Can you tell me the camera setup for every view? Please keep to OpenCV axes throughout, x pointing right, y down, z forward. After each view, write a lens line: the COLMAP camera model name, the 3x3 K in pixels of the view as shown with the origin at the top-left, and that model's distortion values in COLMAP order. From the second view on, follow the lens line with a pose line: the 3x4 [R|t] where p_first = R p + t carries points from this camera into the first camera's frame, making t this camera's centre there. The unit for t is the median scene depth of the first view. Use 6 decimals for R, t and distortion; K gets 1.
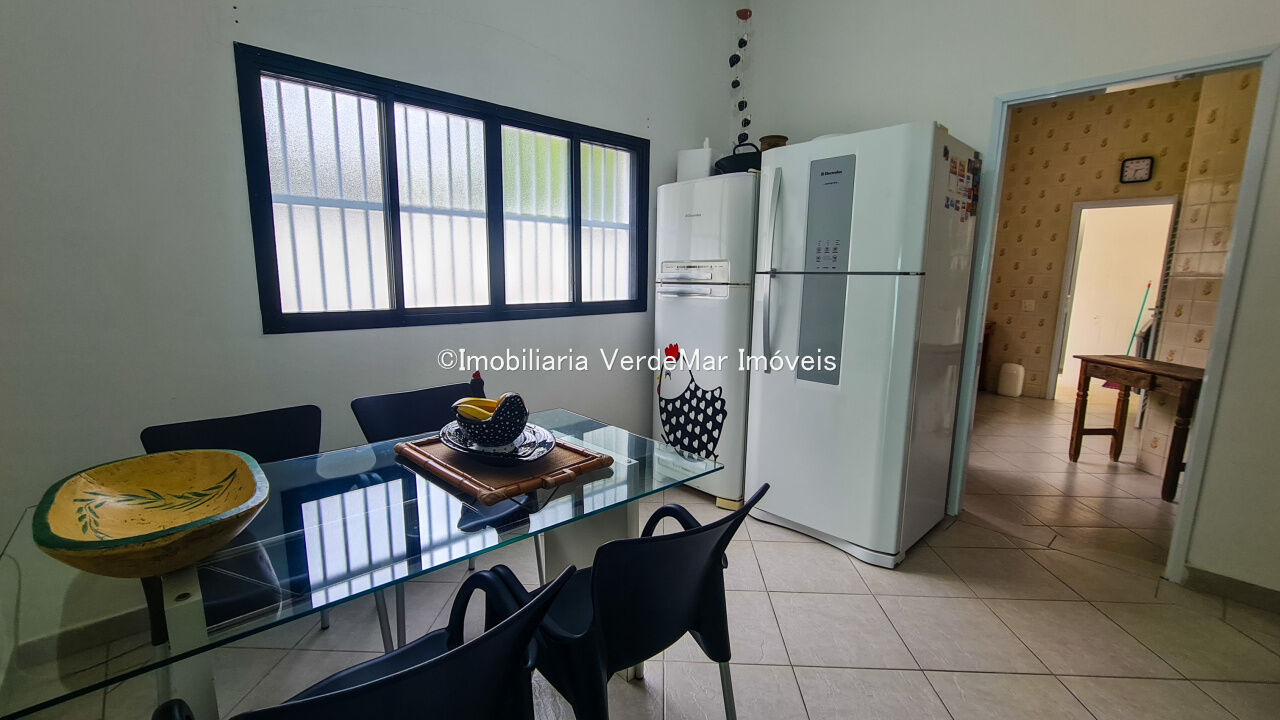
lens RADIAL K [[548.7, 0, 640.0], [0, 548.7, 360.0], [0, 0, 1]] dist [-0.000351, -0.000322]
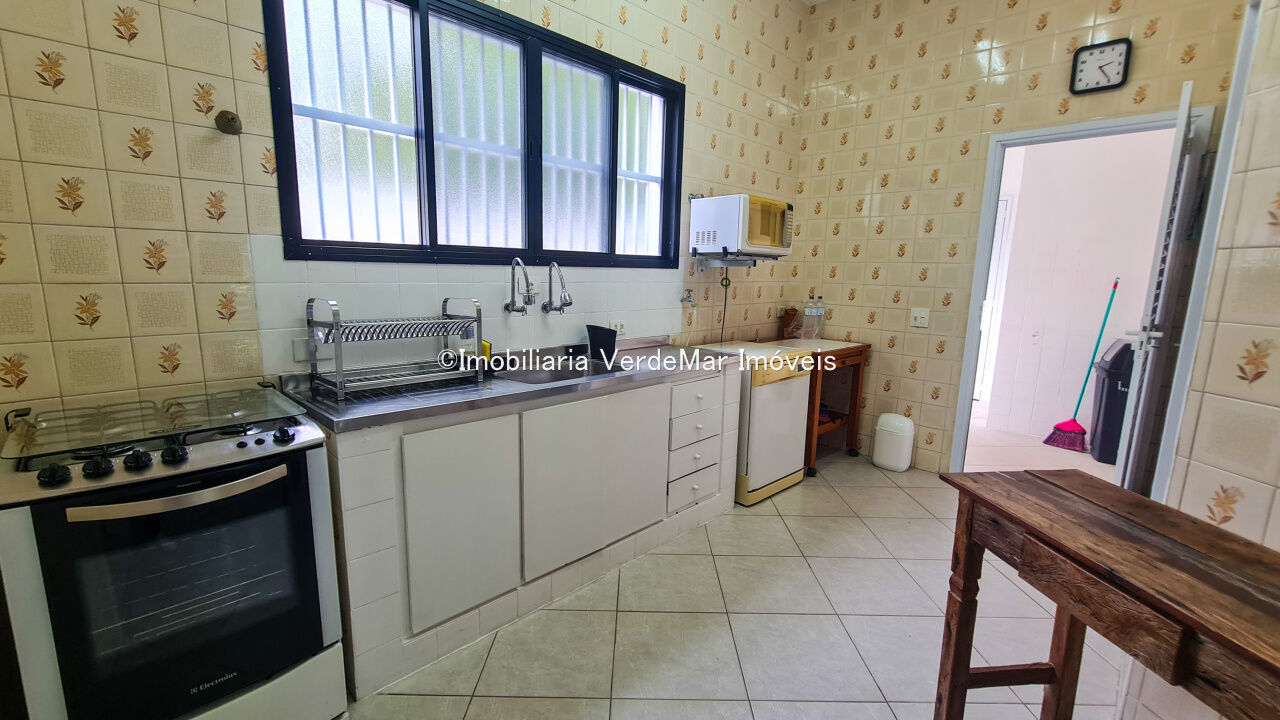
lens RADIAL K [[542.7, 0, 637.1], [0, 542.7, 359.6], [0, 0, 1]] dist [0.001324, -0.000557]
pose [[0.999082, 0.000066, 0.042842, 0.432730], [-0.000117, 0.999999, 0.001189, -0.062410], [-0.042842, -0.001193, 0.999081, 0.490801]]
